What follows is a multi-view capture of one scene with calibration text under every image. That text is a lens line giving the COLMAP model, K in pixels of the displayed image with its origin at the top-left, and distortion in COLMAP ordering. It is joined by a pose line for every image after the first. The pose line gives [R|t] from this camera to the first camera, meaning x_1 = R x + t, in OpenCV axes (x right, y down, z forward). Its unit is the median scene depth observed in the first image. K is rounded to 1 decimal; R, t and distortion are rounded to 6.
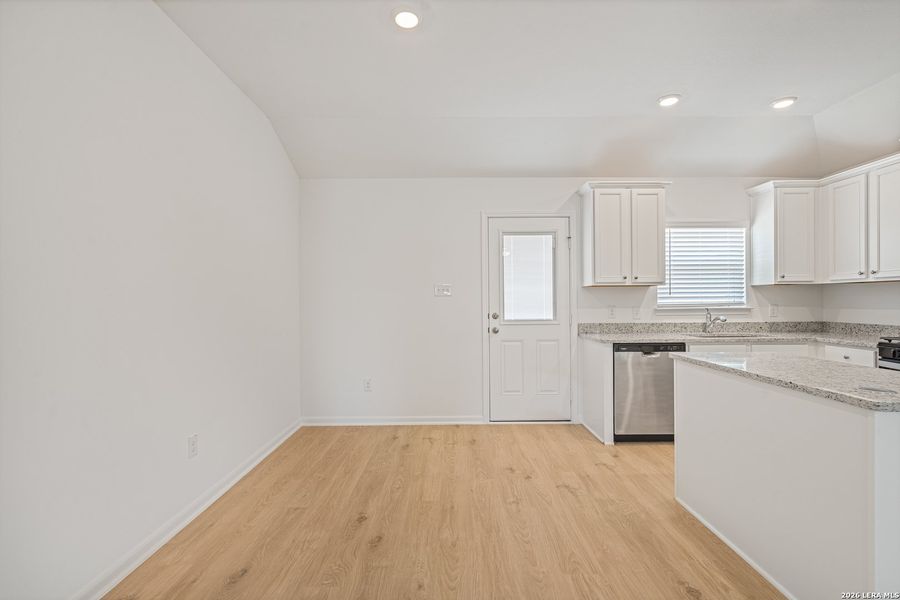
lens RADIAL K [[429.2, 0, 463.7], [0, 429.2, 298.9], [0, 0, 1]] dist [0.012191, 0.001137]
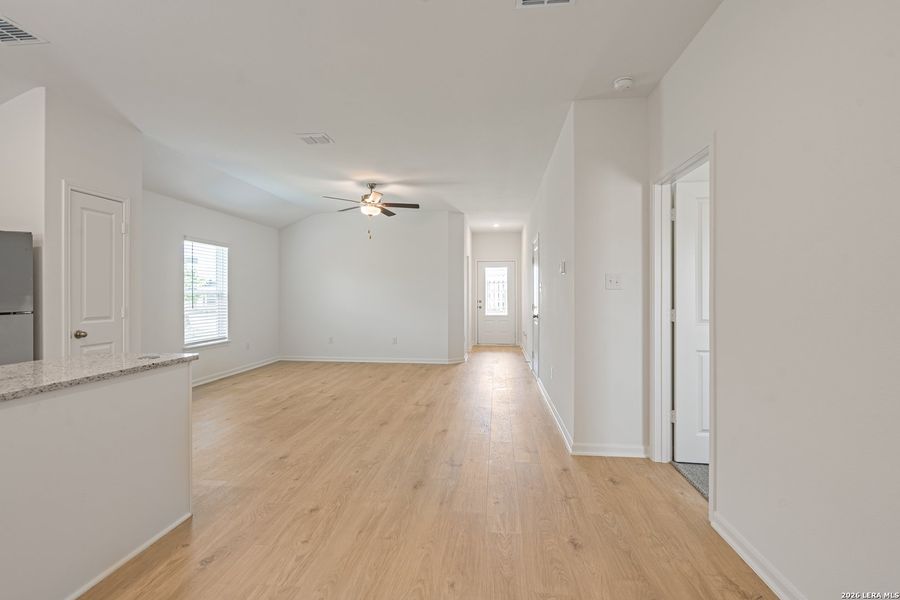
lens RADIAL K [[429.2, 0, 451.0], [0, 429.2, 297.9], [0, 0, 1]] dist [0.012191, 0.001137]
pose [[-0.990869, 0.006299, 0.134681, -0.105656], [0.006550, 0.999978, 0.001417, 0.004360], [-0.134669, 0.002286, -0.990888, 0.888032]]
